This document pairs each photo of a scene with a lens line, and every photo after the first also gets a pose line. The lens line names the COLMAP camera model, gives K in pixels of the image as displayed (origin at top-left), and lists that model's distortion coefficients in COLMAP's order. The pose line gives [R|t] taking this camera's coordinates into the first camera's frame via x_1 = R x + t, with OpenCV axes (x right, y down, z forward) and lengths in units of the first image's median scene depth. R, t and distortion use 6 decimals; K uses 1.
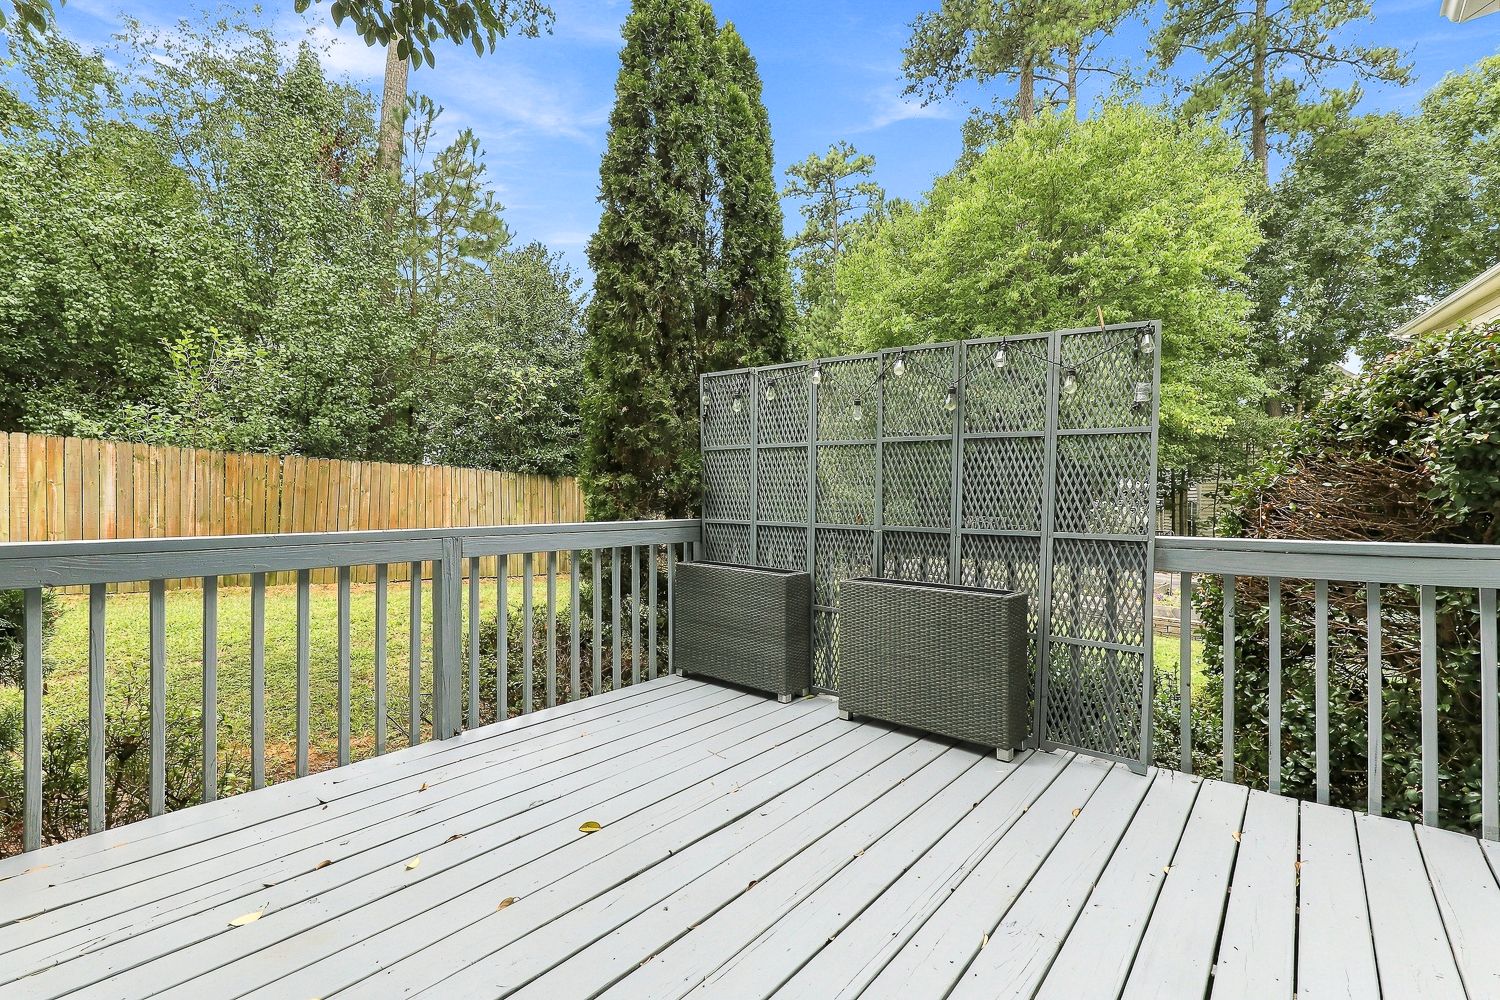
lens RADIAL K [[703.7, 0, 774.3], [0, 703.7, 489.2], [0, 0, 1]] dist [-0.000881, 0.000169]
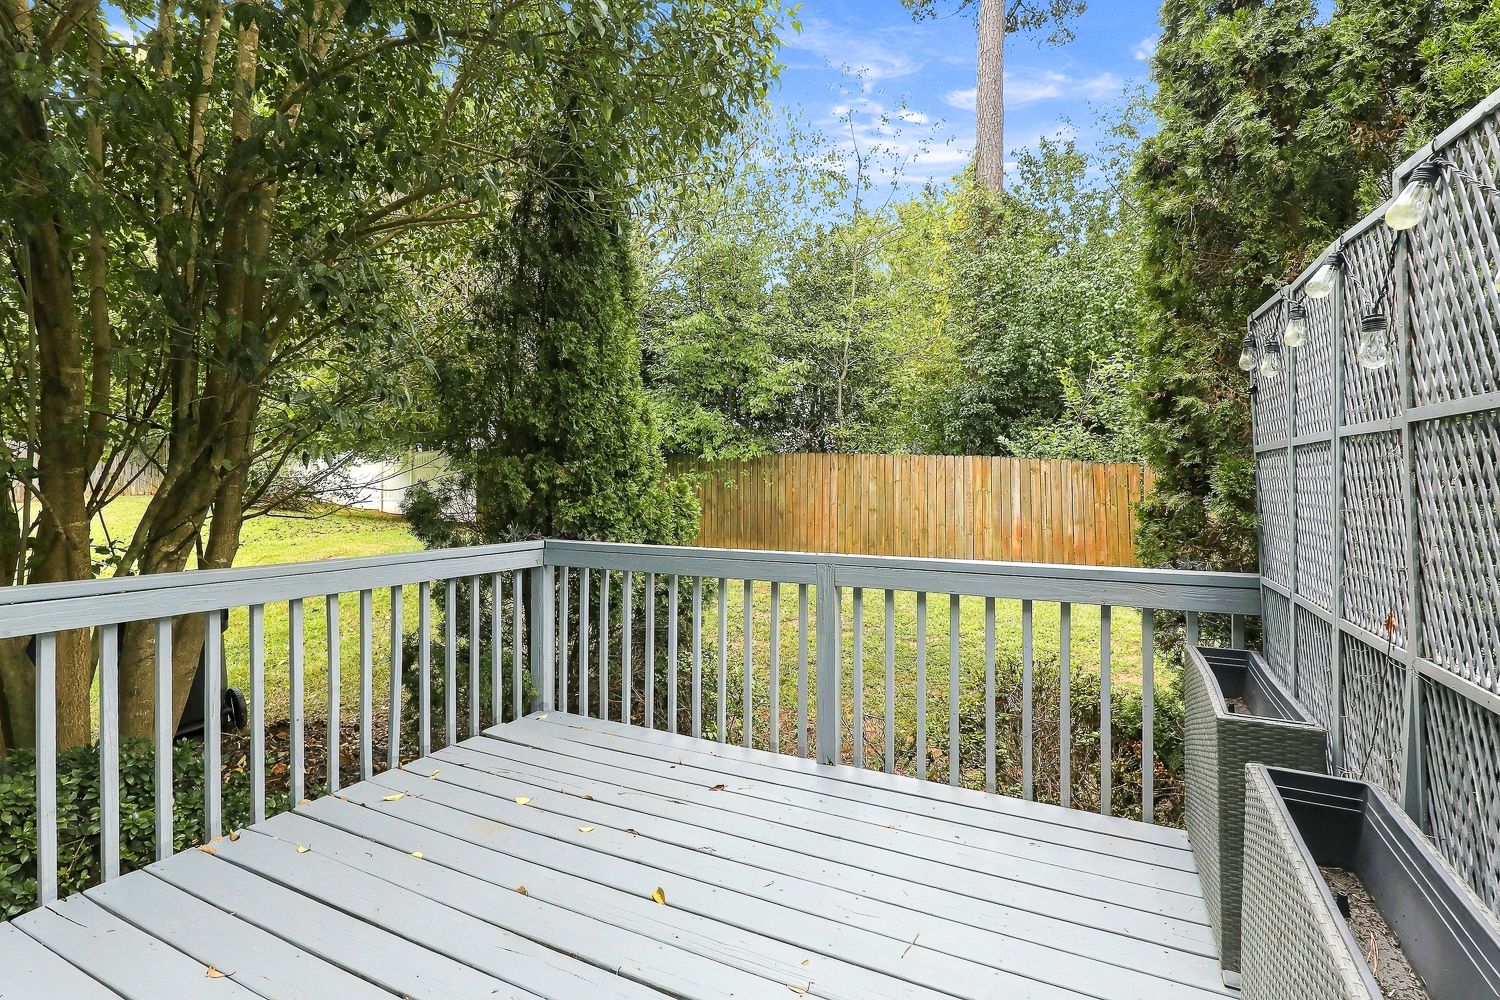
lens RADIAL K [[703.7, 0, 774.3], [0, 703.7, 489.2], [0, 0, 1]] dist [-0.000881, 0.000169]
pose [[0.189417, 0.003207, -0.981892, 0.405775], [0.005840, 0.999973, 0.004393, -0.035927], [0.981879, -0.006567, 0.189393, 0.583239]]
